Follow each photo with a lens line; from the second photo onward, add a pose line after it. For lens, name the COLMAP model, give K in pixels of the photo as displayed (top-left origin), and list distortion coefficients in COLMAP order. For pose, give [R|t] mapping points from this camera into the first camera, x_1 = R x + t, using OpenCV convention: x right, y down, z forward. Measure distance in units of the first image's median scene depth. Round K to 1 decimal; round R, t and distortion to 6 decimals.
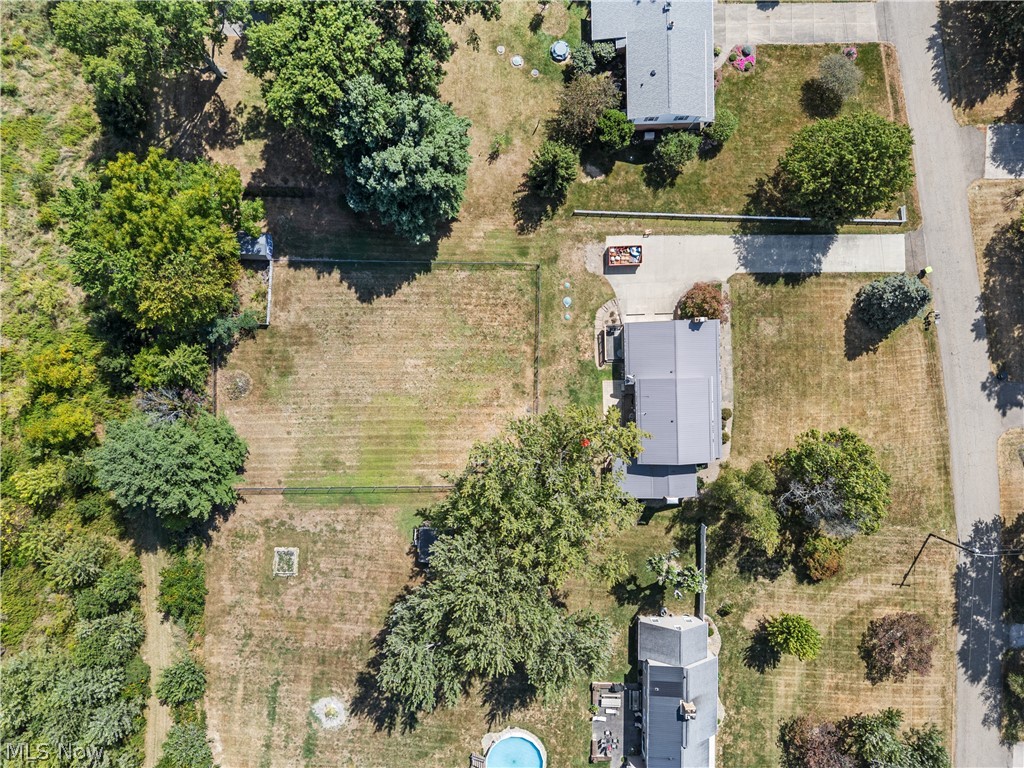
lens RADIAL K [[720.2, 0, 510.6], [0, 720.2, 382.6], [0, 0, 1]] dist [0.028605, -0.026460]
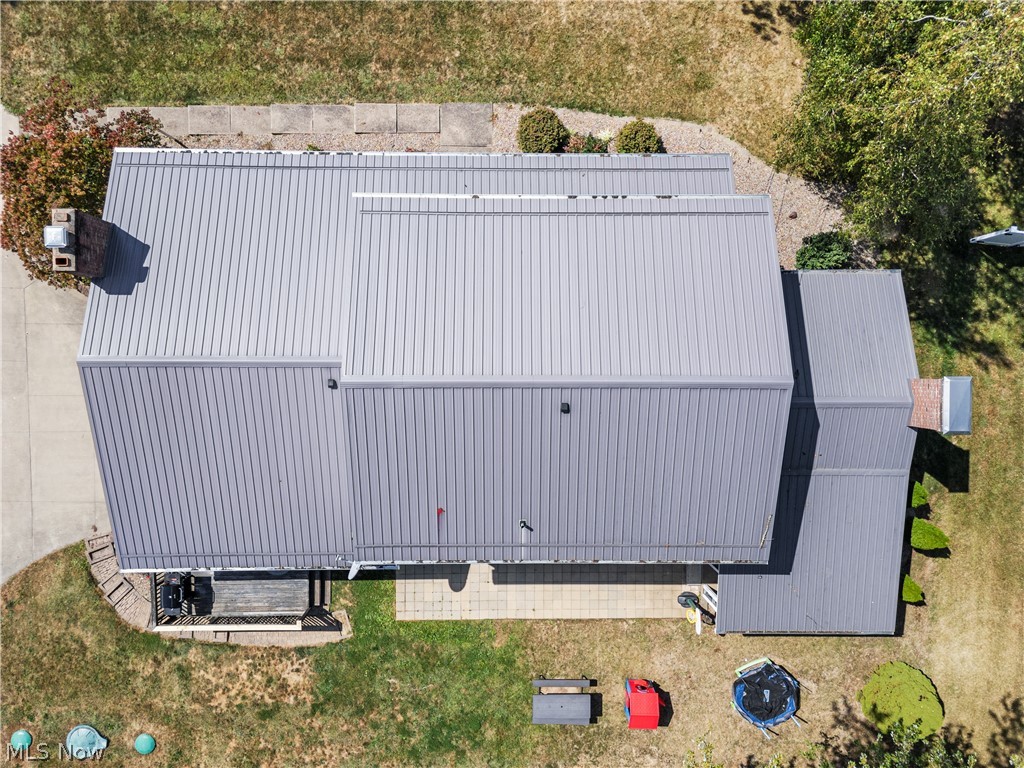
lens RADIAL K [[720.2, 0, 513.6], [0, 720.2, 382.8], [0, 0, 1]] dist [0.028605, -0.026460]
pose [[0.031131, -0.999240, -0.023478, 0.218751], [0.999483, 0.031309, -0.007271, 0.037951], [0.008001, -0.023240, 0.999698, 0.749900]]
